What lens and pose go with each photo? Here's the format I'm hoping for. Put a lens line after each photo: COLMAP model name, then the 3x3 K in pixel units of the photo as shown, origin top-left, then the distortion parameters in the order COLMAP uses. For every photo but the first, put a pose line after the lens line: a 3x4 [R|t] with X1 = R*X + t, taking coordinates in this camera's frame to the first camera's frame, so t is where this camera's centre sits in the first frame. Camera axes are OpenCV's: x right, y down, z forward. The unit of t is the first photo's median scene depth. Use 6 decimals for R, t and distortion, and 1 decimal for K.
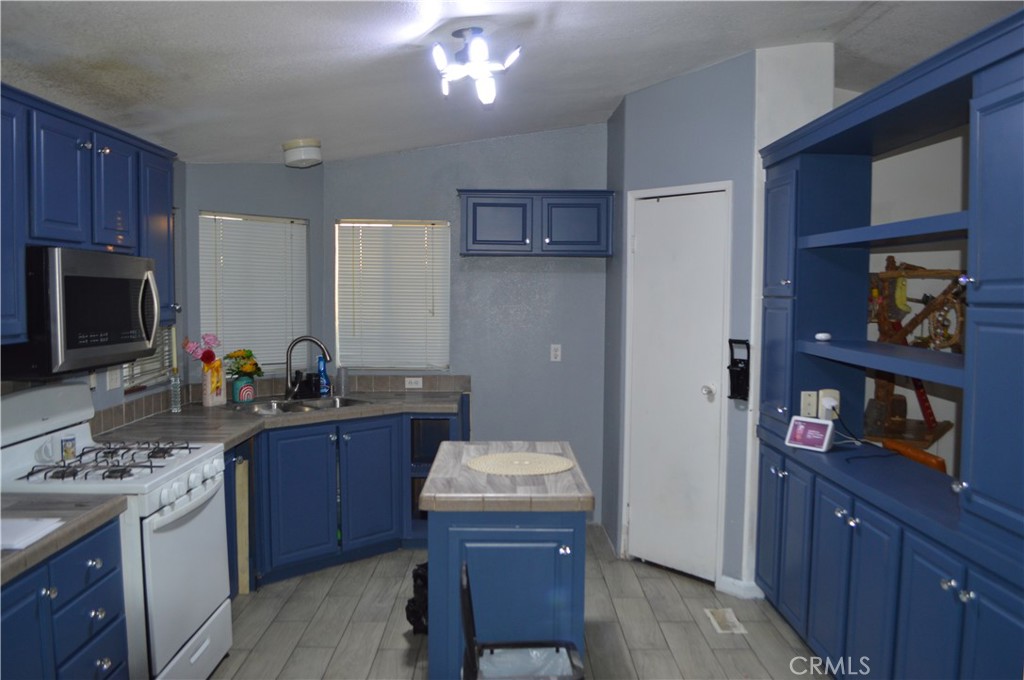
lens RADIAL K [[818.0, 0, 524.3], [0, 818.0, 342.9], [0, 0, 1]] dist [-0.080454, 0.014004]
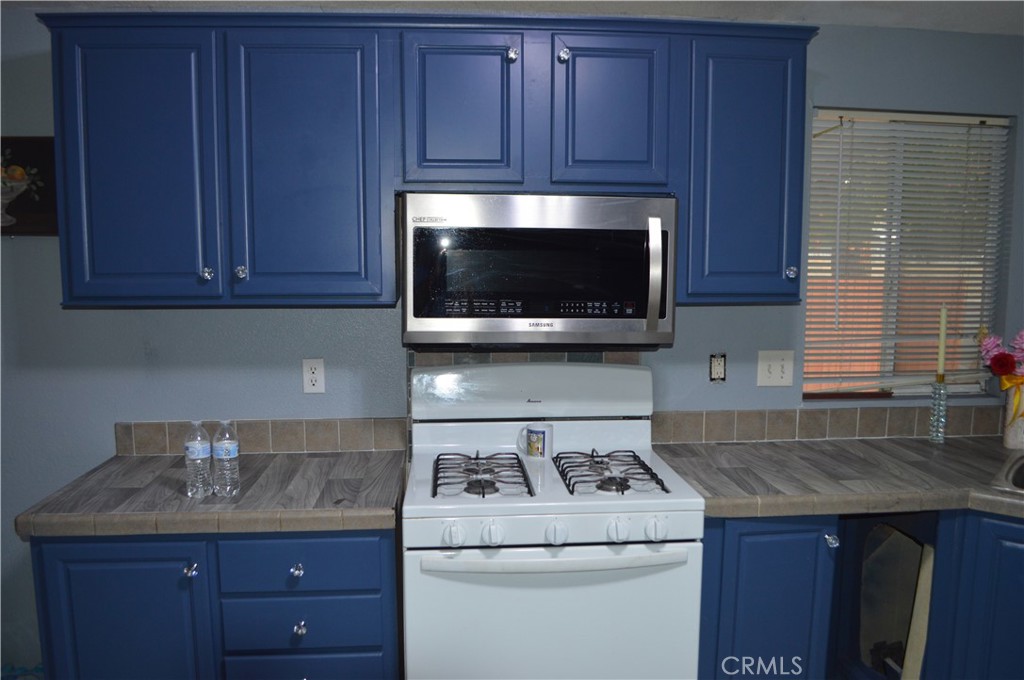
lens RADIAL K [[818.0, 0, 524.3], [0, 818.0, 342.9], [0, 0, 1]] dist [-0.080454, 0.014004]
pose [[0.067049, 0.113468, -0.991277, 0.183942], [-0.067037, 0.991780, 0.108992, -0.044254], [0.995495, 0.059145, 0.074104, 0.707589]]
